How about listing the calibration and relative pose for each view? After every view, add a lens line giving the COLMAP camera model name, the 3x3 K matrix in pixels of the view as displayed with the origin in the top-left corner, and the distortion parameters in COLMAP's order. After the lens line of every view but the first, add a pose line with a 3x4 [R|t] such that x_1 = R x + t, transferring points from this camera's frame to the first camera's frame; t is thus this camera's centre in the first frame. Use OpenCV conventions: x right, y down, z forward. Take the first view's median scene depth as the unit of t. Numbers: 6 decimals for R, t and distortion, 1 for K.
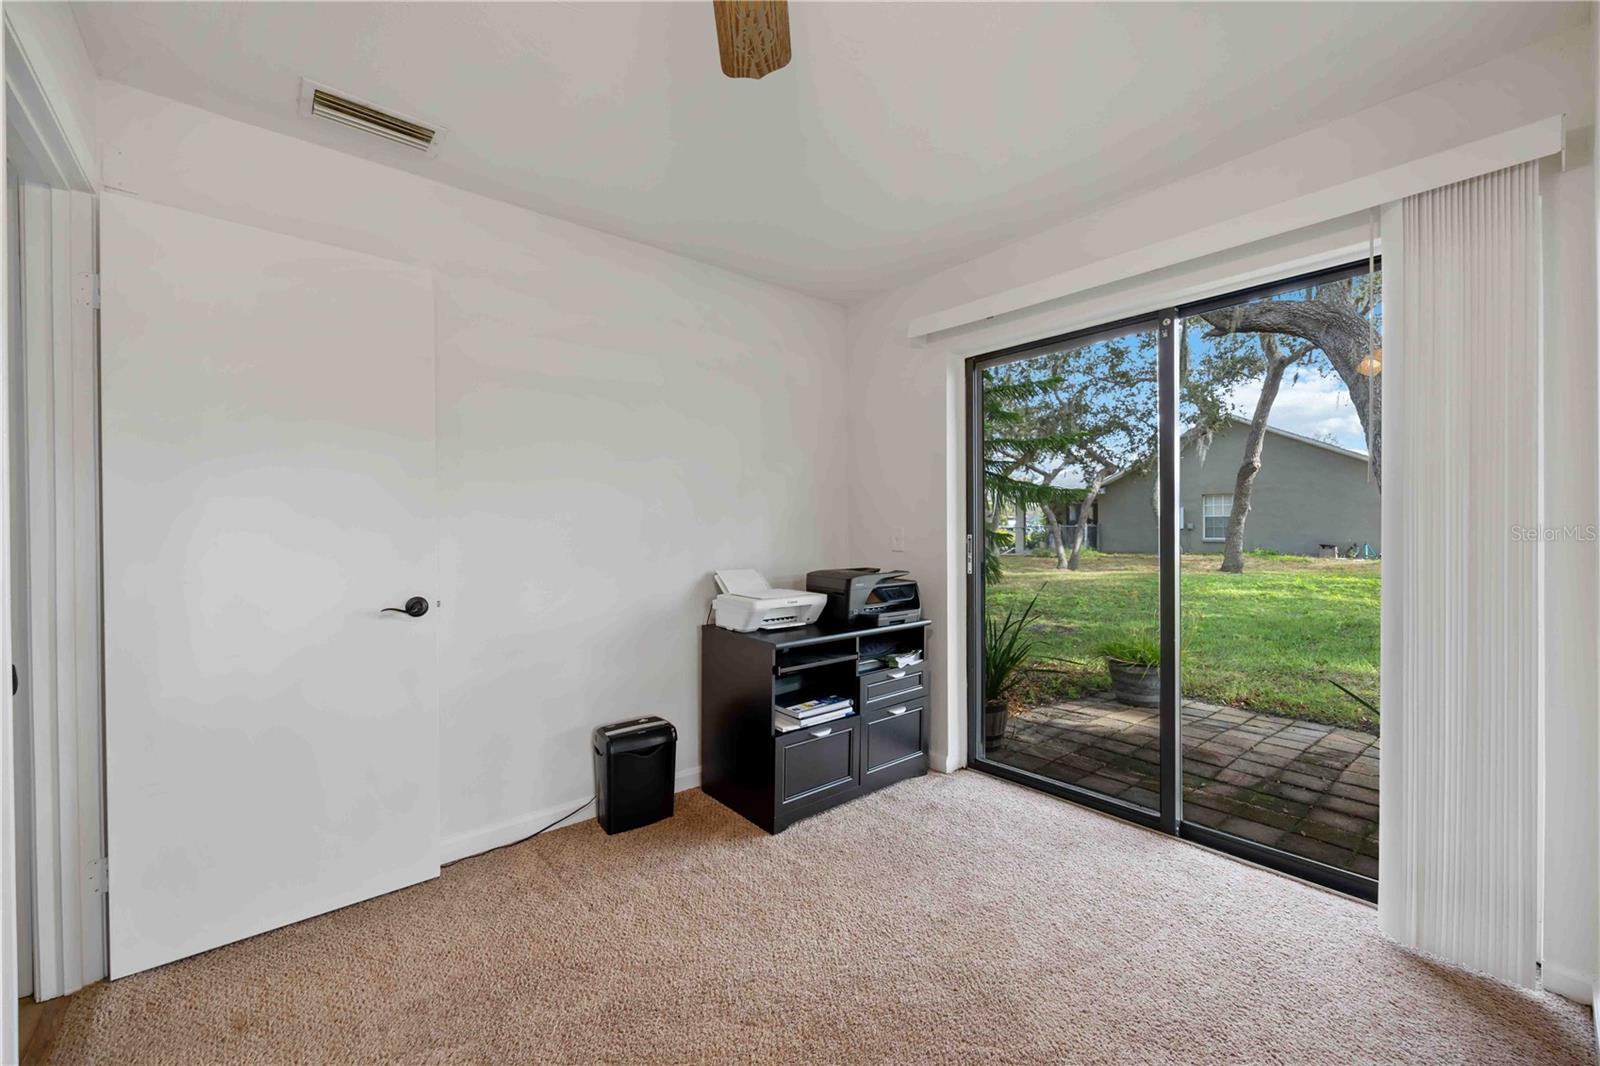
lens RADIAL K [[639.9, 0, 798.0], [0, 639.9, 533.0], [0, 0, 1]] dist [-0.003070, -0.000804]
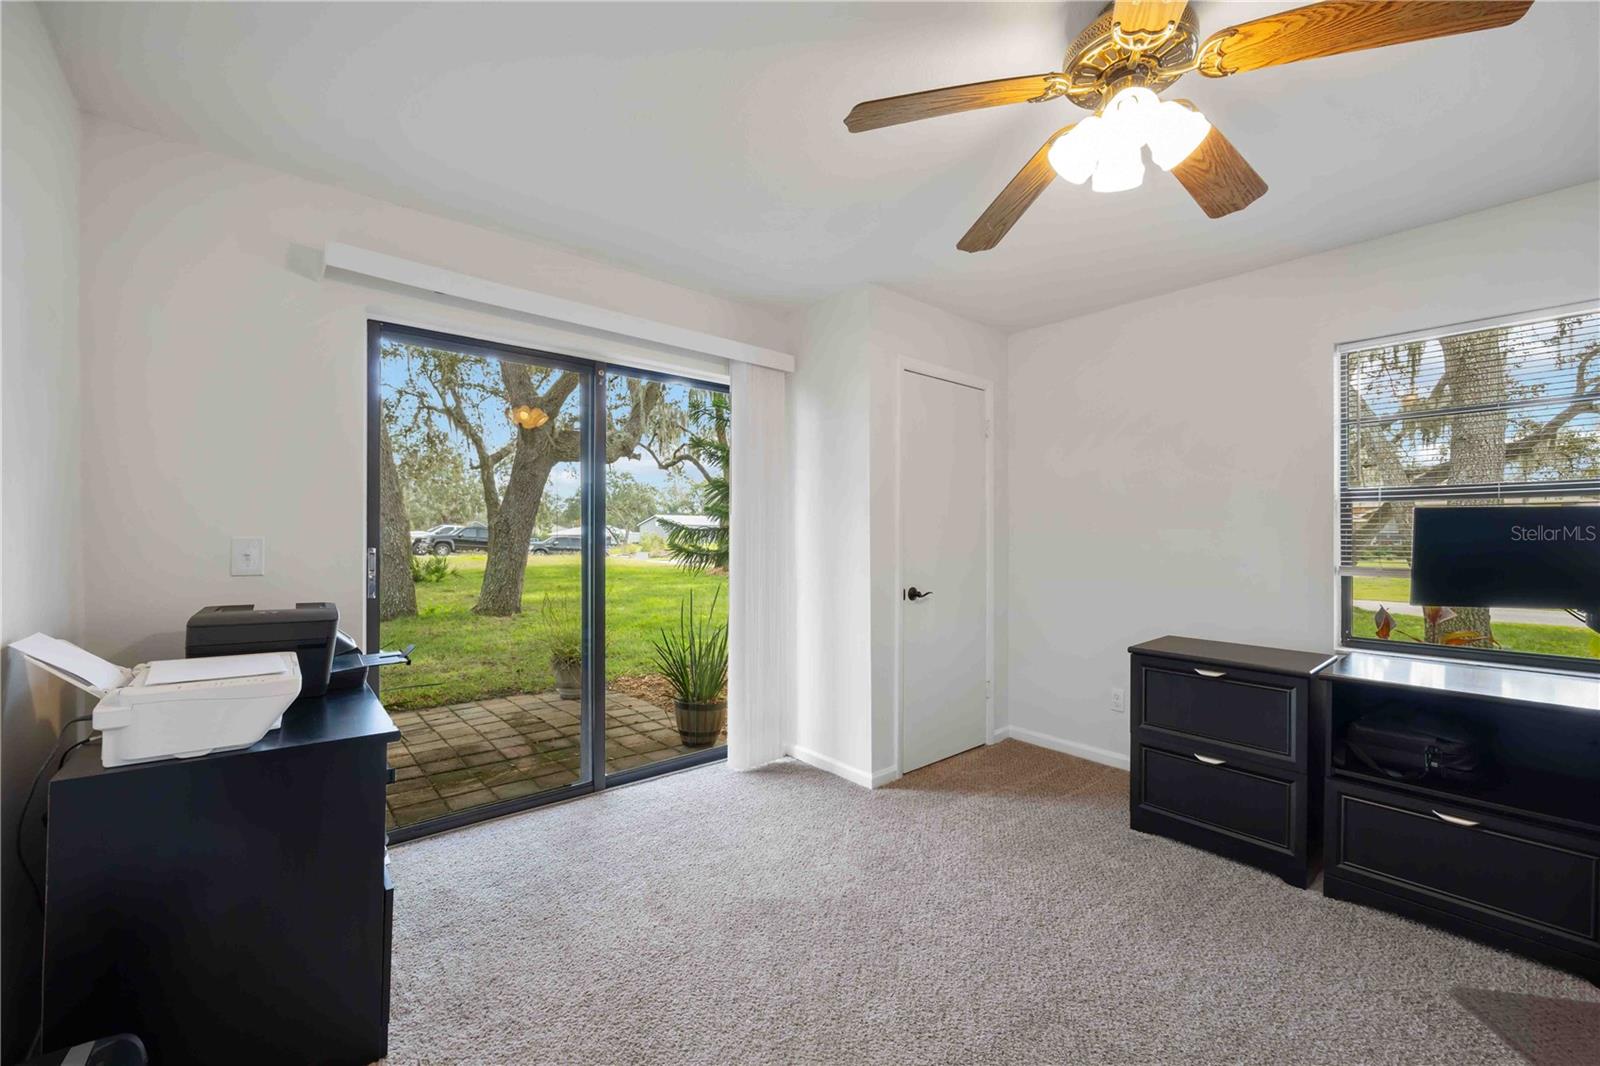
lens RADIAL K [[639.9, 0, 797.5], [0, 639.9, 531.0], [0, 0, 1]] dist [-0.003070, -0.000804]
pose [[-0.004088, 0.015109, 0.999877, -0.504075], [0.005677, 0.999870, -0.015086, -0.003432], [-0.999976, 0.005614, -0.004173, 0.483818]]
